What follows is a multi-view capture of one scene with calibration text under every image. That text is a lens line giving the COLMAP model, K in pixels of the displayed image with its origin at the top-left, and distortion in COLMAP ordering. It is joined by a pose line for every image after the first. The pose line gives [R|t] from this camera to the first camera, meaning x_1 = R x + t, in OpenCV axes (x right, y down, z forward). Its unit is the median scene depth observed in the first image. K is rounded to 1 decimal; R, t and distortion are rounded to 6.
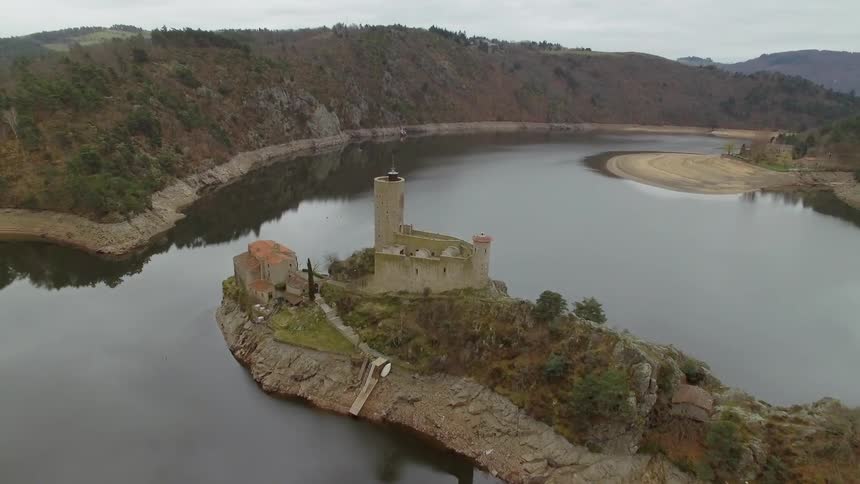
lens RADIAL K [[517.4, 0, 432.9], [0, 517.4, 245.6], [0, 0, 1]] dist [-0.125102, 0.087942]
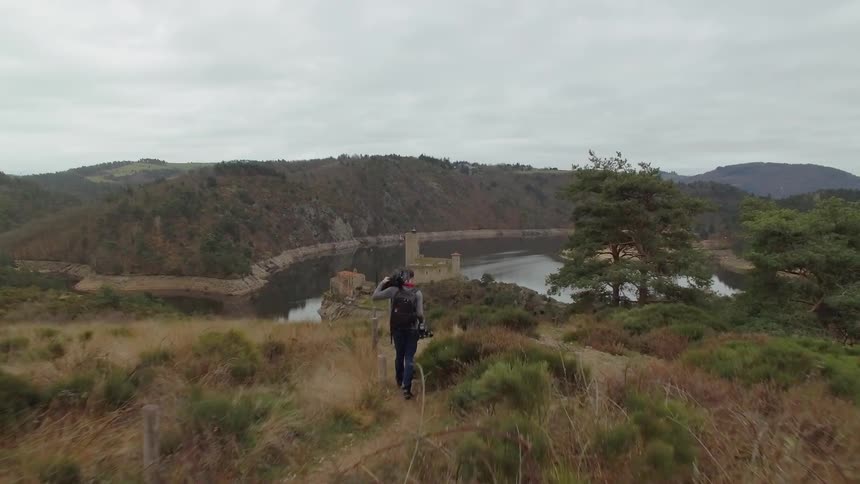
lens RADIAL K [[517.4, 0, 432.9], [0, 517.4, 245.6], [0, 0, 1]] dist [-0.125102, 0.087942]
pose [[0.999312, -0.030669, 0.020869, -0.011121], [0.034592, 0.973594, -0.225651, 0.100252], [-0.013398, 0.226218, 0.973985, -0.266204]]
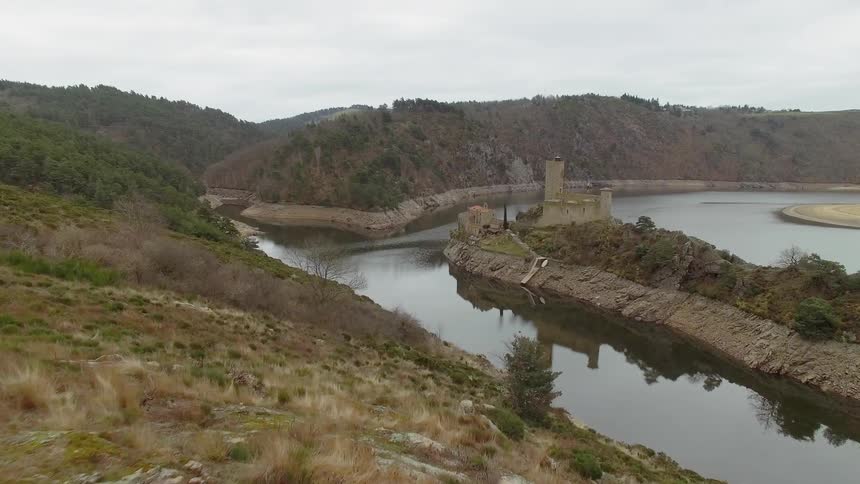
lens RADIAL K [[517.4, 0, 432.9], [0, 517.4, 245.6], [0, 0, 1]] dist [-0.125102, 0.087942]
pose [[0.931757, 0.046982, -0.360029, 0.038949], [-0.095841, 0.988249, -0.119077, 0.093514], [0.350204, 0.145456, 0.925310, -0.159580]]
